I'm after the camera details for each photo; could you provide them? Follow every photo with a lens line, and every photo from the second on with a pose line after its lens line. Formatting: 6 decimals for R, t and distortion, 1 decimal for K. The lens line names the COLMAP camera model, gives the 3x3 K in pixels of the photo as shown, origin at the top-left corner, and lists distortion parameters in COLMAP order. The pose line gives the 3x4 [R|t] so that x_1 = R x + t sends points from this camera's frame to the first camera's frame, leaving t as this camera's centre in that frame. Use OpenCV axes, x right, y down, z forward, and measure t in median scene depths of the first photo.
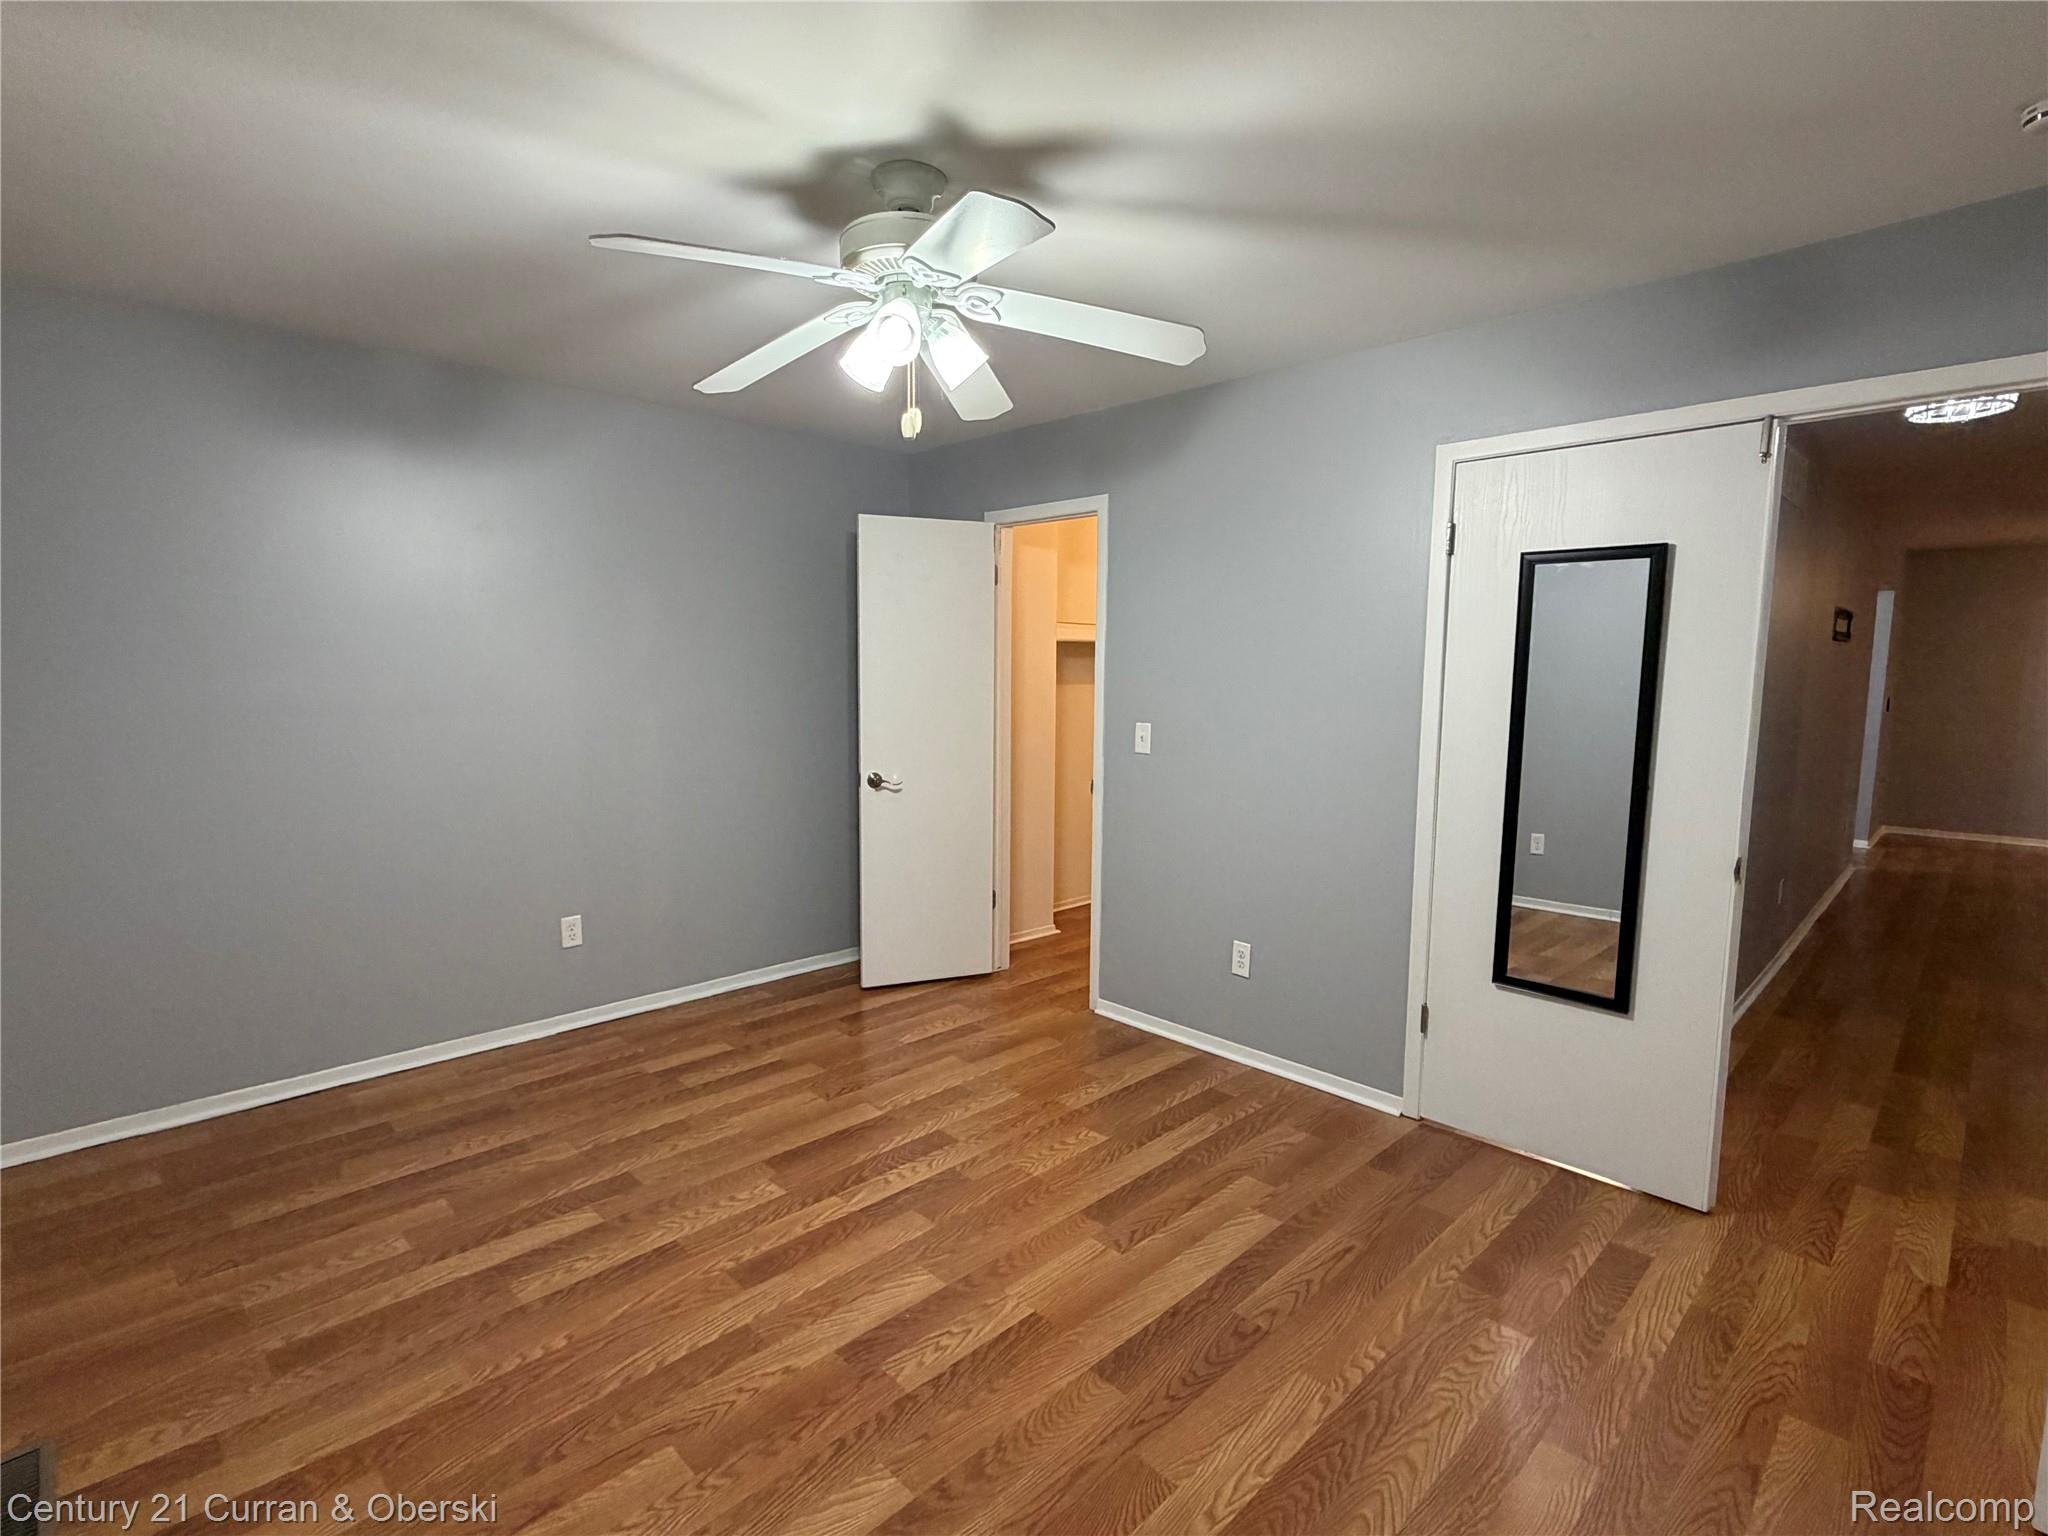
lens RADIAL K [[983.0, 0, 1024.0], [0, 983.0, 768.0], [0, 0, 1]] dist [-0.003263, -0.000650]
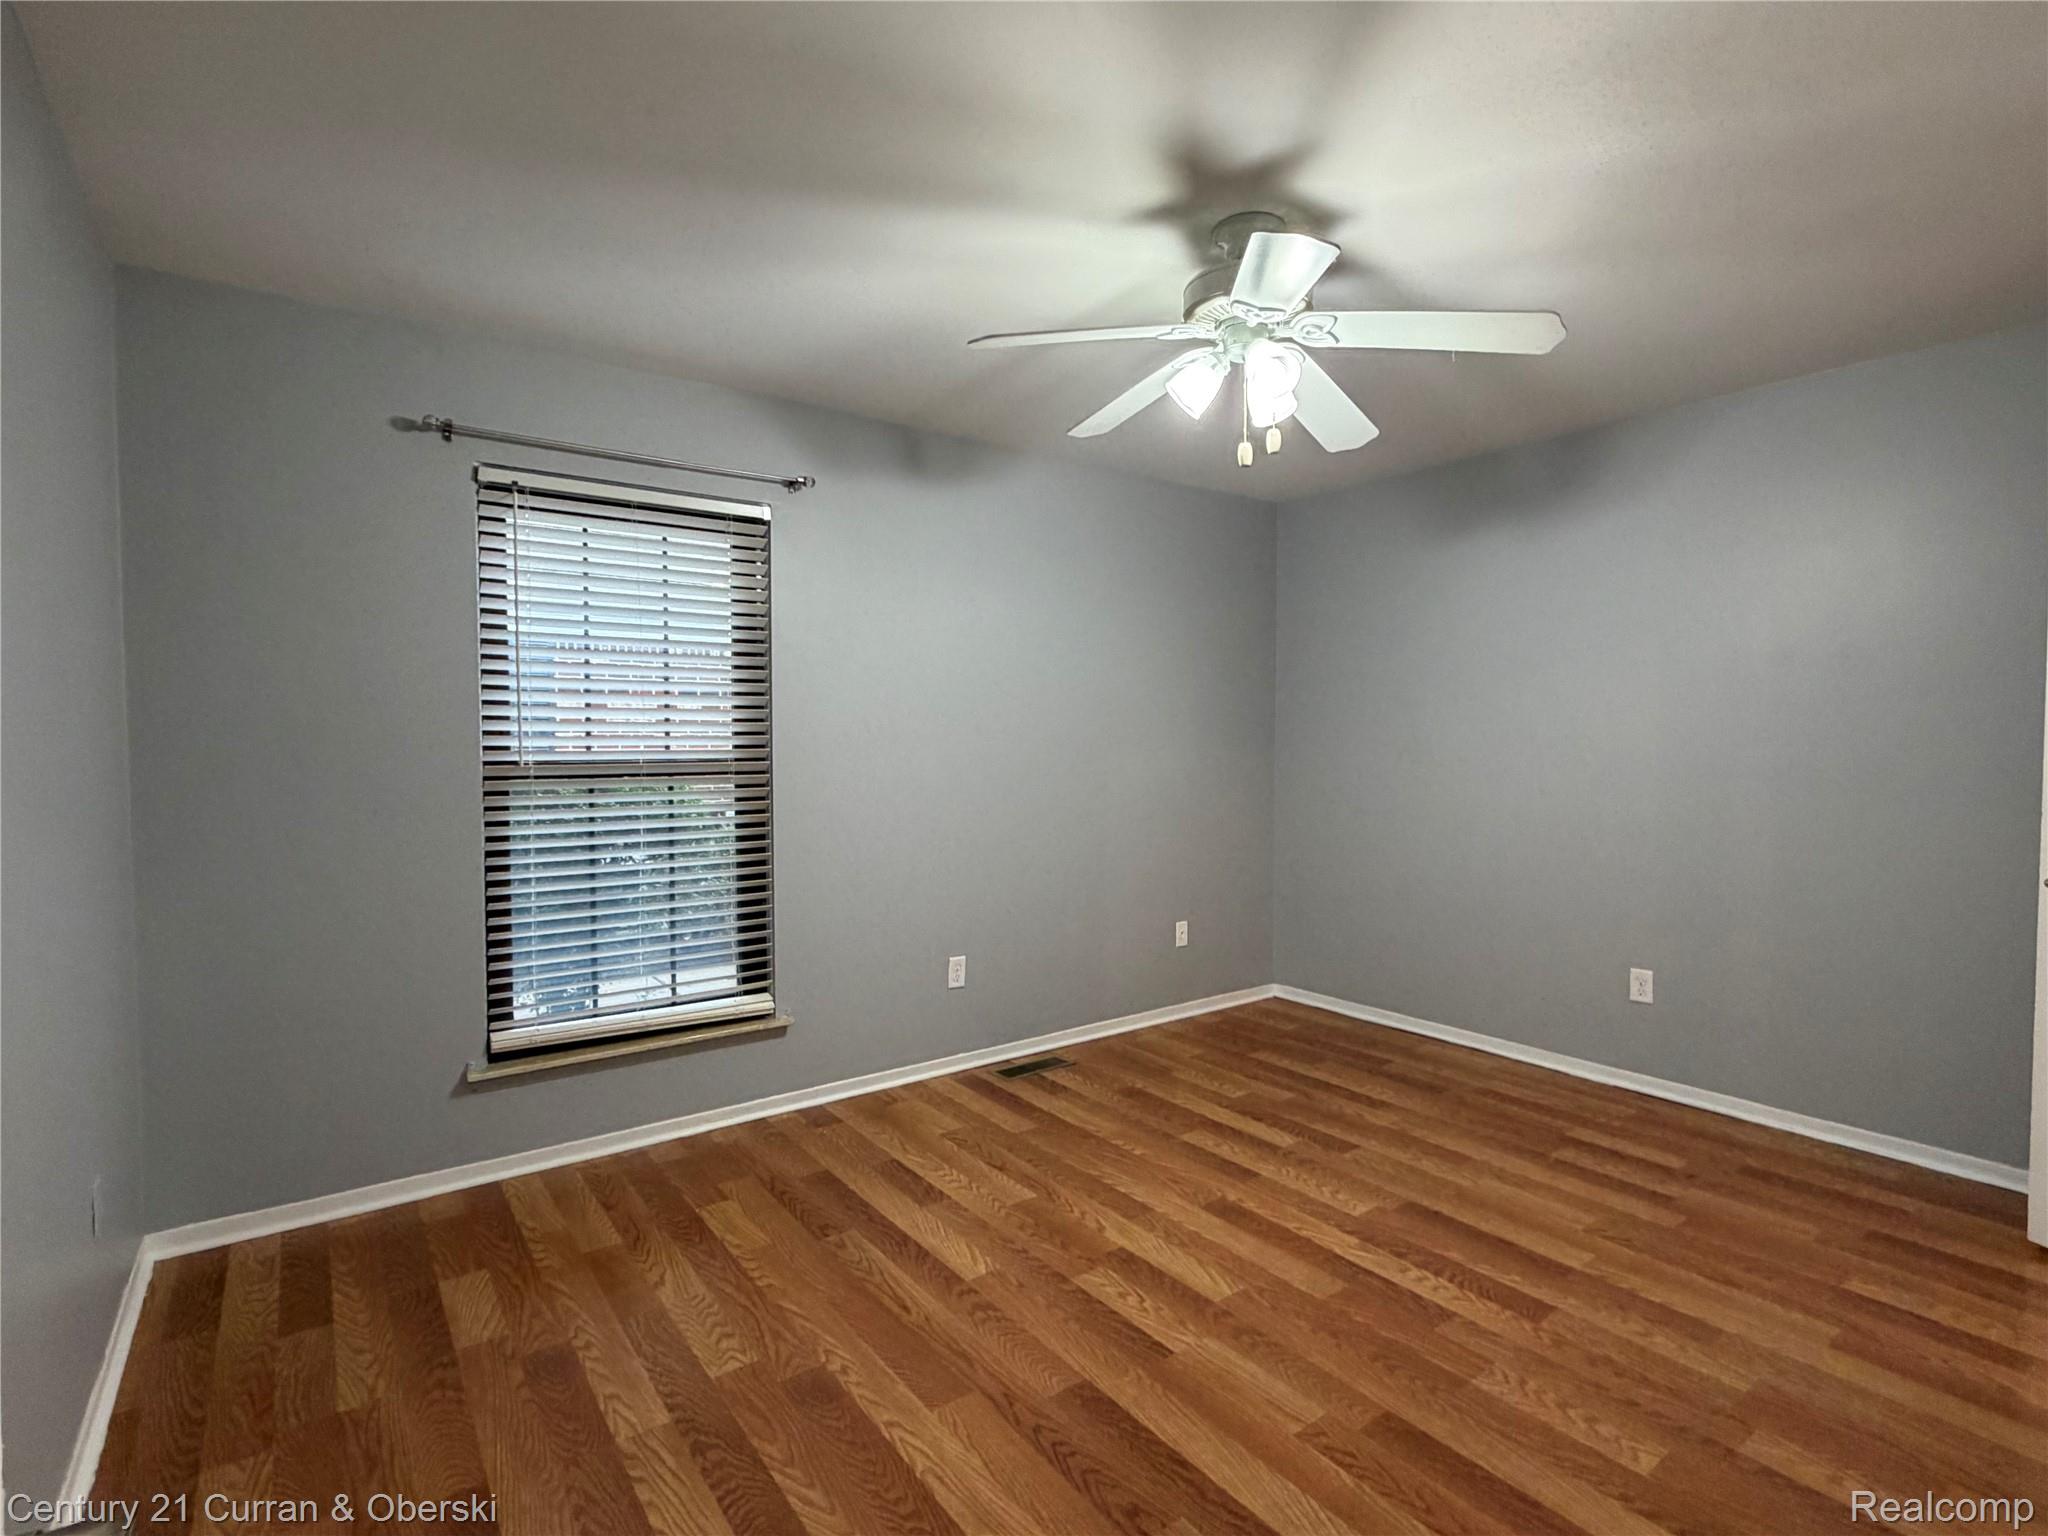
lens RADIAL K [[983.0, 0, 1024.0], [0, 983.0, 768.0], [0, 0, 1]] dist [-0.003263, -0.000650]
pose [[-0.145142, 0.021878, -0.989169, 0.780274], [-0.101358, 0.994167, 0.036861, -0.021137], [0.984205, 0.105610, -0.142078, 0.761730]]
